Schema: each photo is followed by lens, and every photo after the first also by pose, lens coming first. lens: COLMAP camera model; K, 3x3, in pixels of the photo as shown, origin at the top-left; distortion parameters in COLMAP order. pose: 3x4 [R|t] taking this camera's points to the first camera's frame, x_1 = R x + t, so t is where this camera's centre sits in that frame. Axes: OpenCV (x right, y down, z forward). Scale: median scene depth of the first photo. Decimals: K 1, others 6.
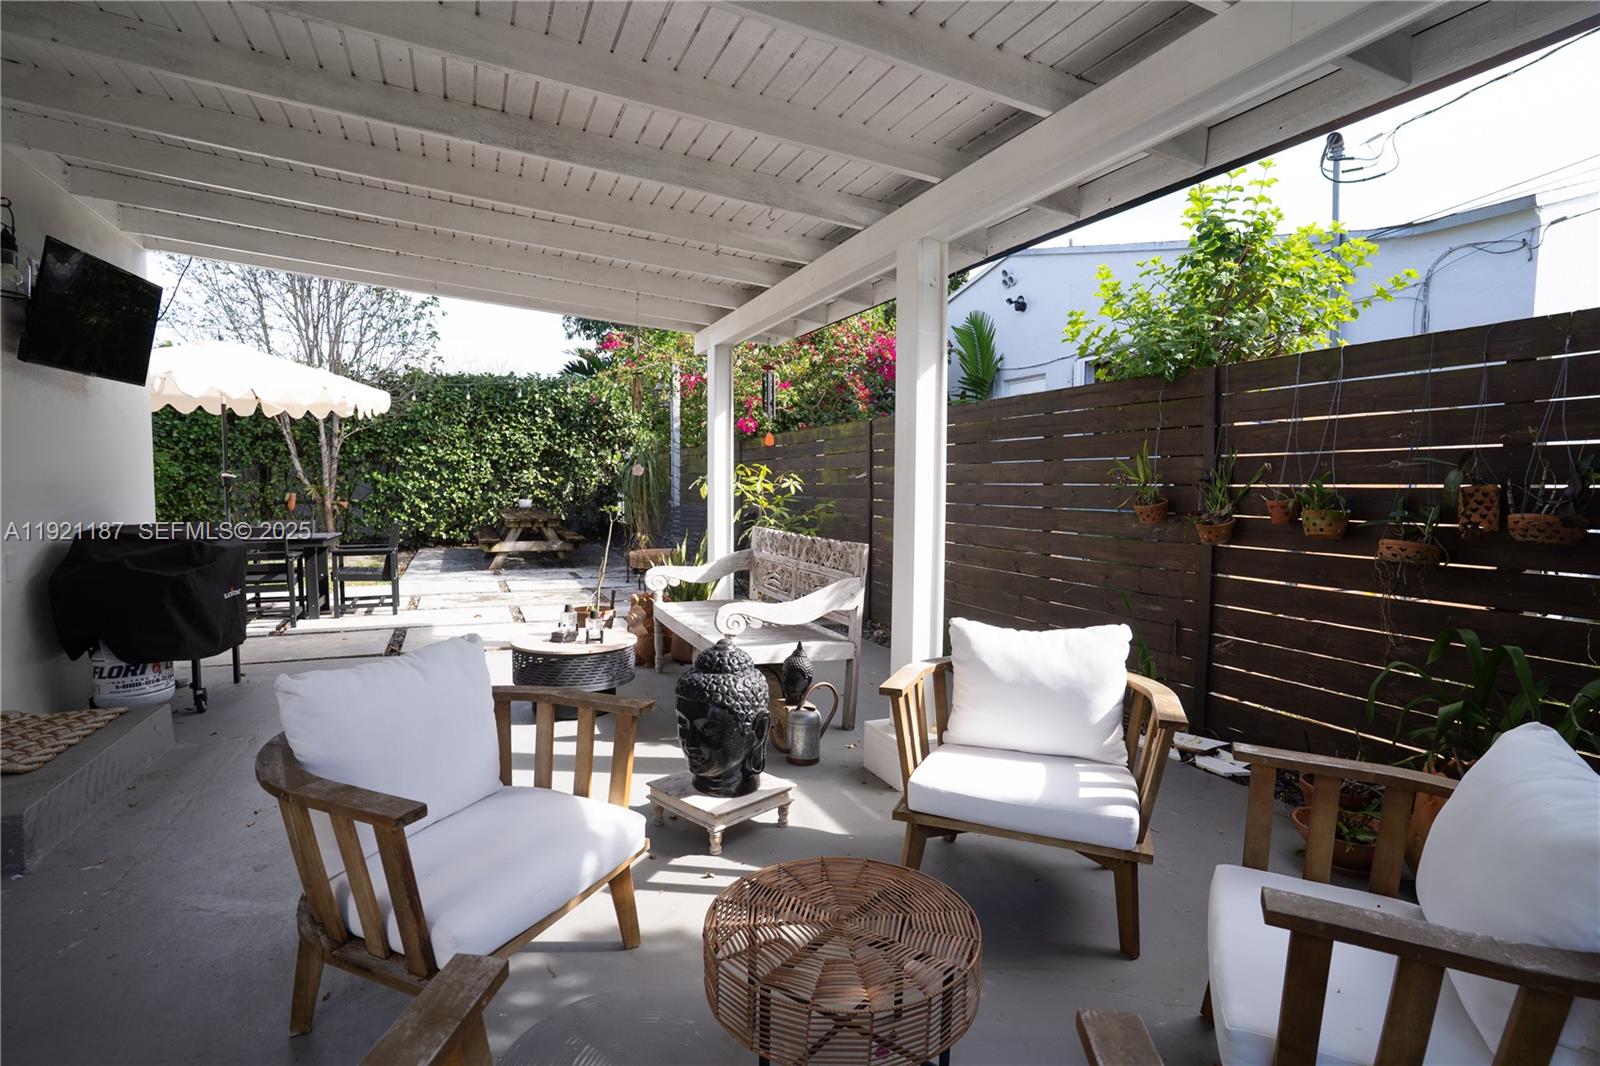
lens RADIAL K [[780.7, 0, 800.0], [0, 780.7, 533.0], [0, 0, 1]] dist [-0.065708, 0.032285]
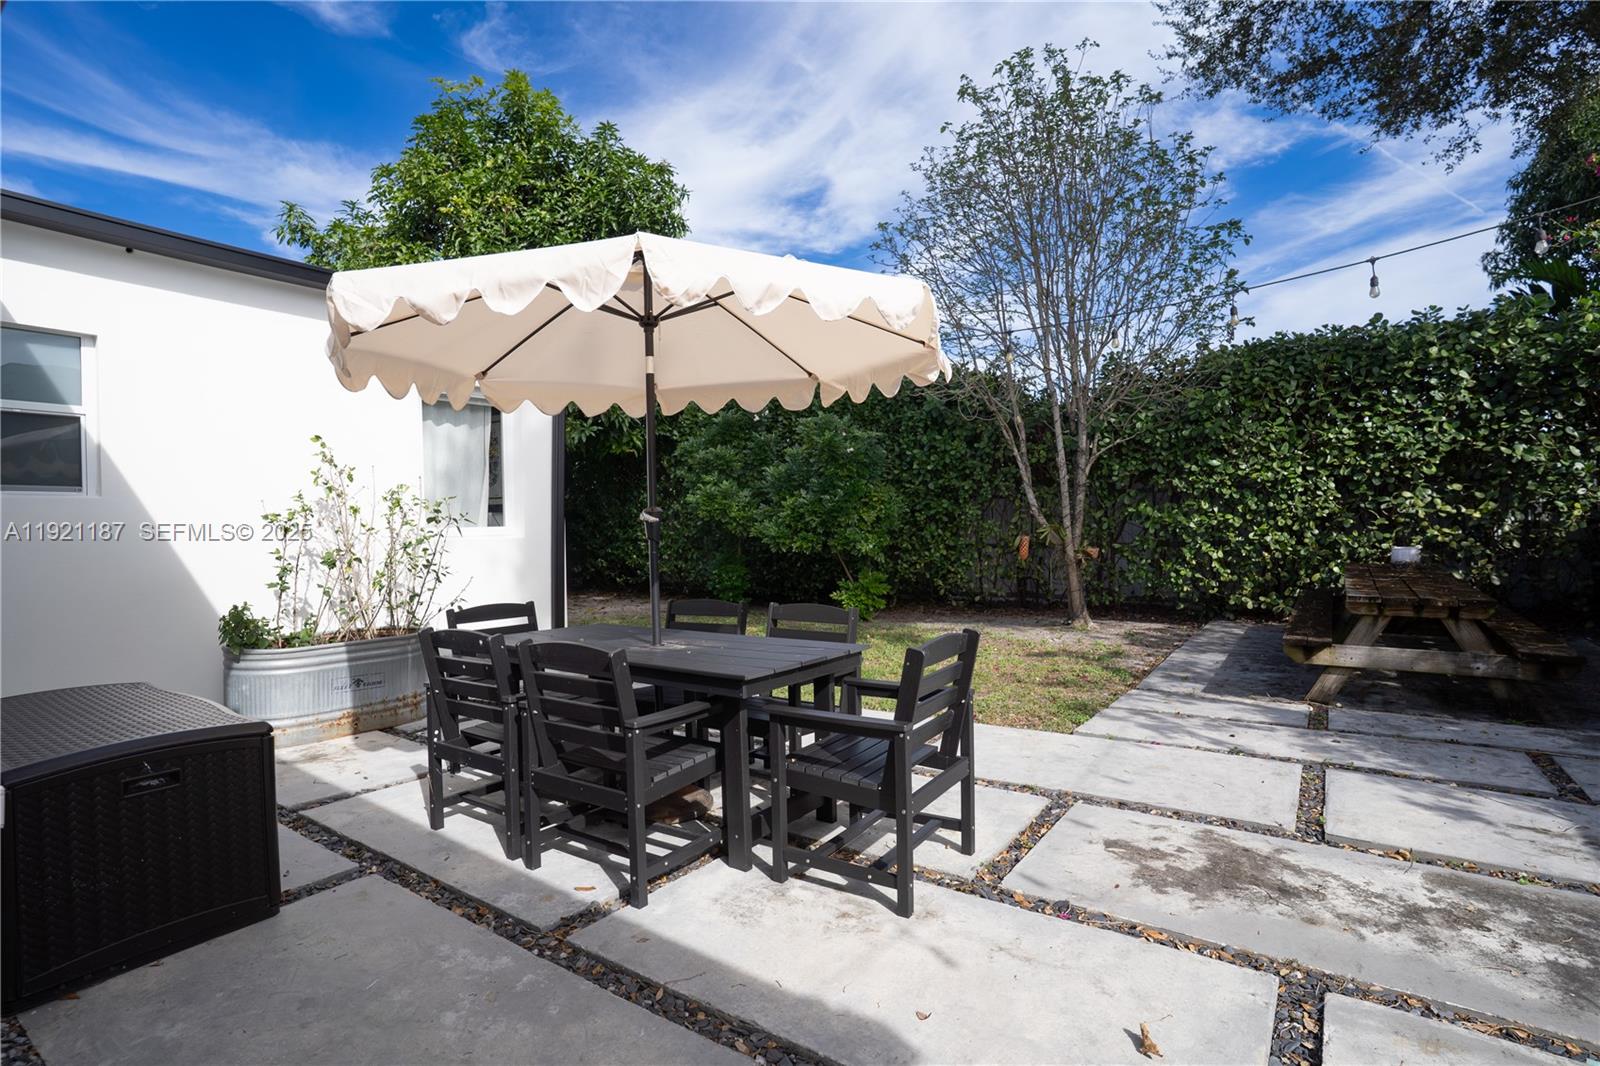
lens RADIAL K [[780.7, 0, 800.0], [0, 780.7, 533.0], [0, 0, 1]] dist [-0.065708, 0.032285]
pose [[0.517417, -0.002544, -0.855730, -0.127477], [-0.033126, 0.999186, -0.023000, -0.027200], [0.855092, 0.040248, 0.516912, 0.383758]]
